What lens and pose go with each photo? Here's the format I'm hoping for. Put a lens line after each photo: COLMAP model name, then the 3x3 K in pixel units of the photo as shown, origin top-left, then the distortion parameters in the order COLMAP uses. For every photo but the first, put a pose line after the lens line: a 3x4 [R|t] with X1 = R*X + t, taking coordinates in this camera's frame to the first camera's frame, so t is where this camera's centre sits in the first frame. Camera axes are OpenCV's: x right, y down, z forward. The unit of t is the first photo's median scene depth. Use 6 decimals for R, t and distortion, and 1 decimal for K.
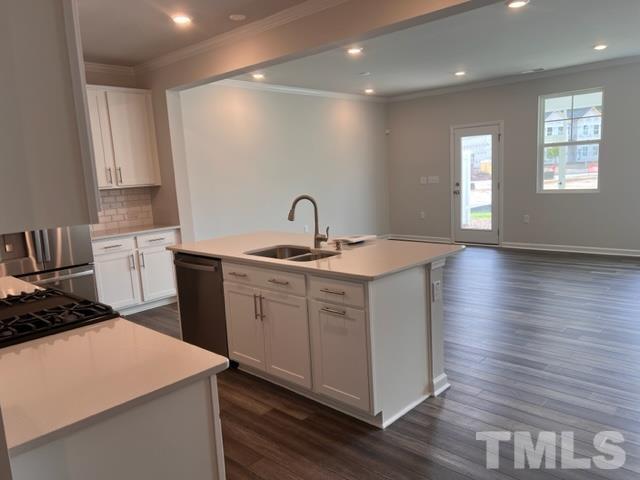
lens RADIAL K [[480.9, 0, 314.0], [0, 480.9, 239.2], [0, 0, 1]] dist [0.041043, -0.020460]
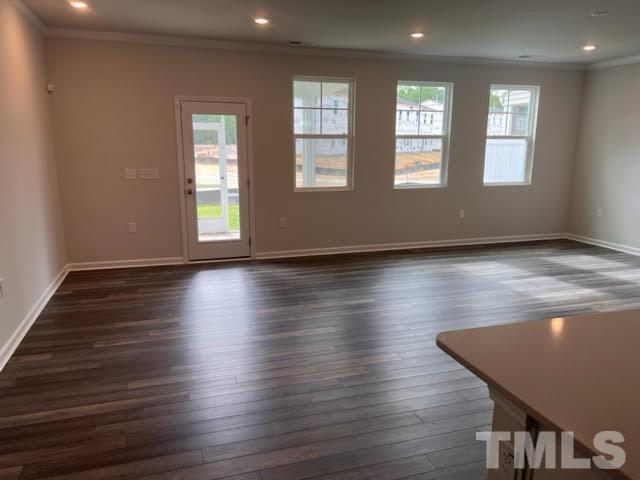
lens RADIAL K [[480.9, 0, 321.9], [0, 480.9, 241.0], [0, 0, 1]] dist [0.041043, -0.020460]
pose [[0.462570, -0.116259, 0.878927, -0.302829], [0.098158, 0.991986, 0.079554, -0.077495], [-0.881132, 0.049475, 0.470275, 0.615071]]
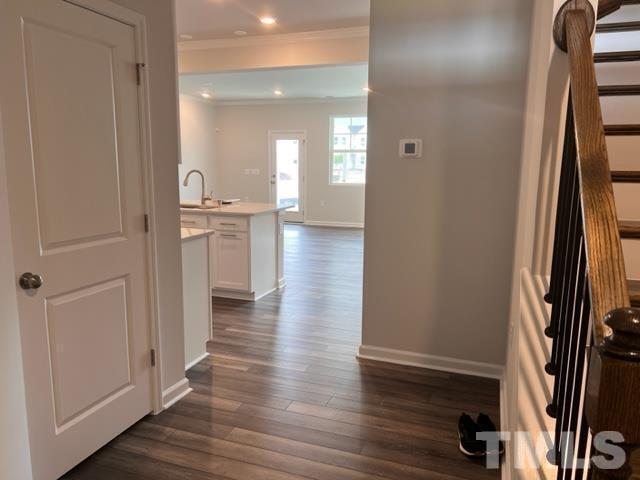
lens RADIAL K [[480.9, 0, 323.7], [0, 480.9, 245.2], [0, 0, 1]] dist [0.041043, -0.020460]
pose [[0.909770, -0.005565, 0.415075, -0.145325], [-0.001489, 0.999860, 0.016670, 0.061767], [-0.415110, -0.015784, 0.909634, -0.286818]]
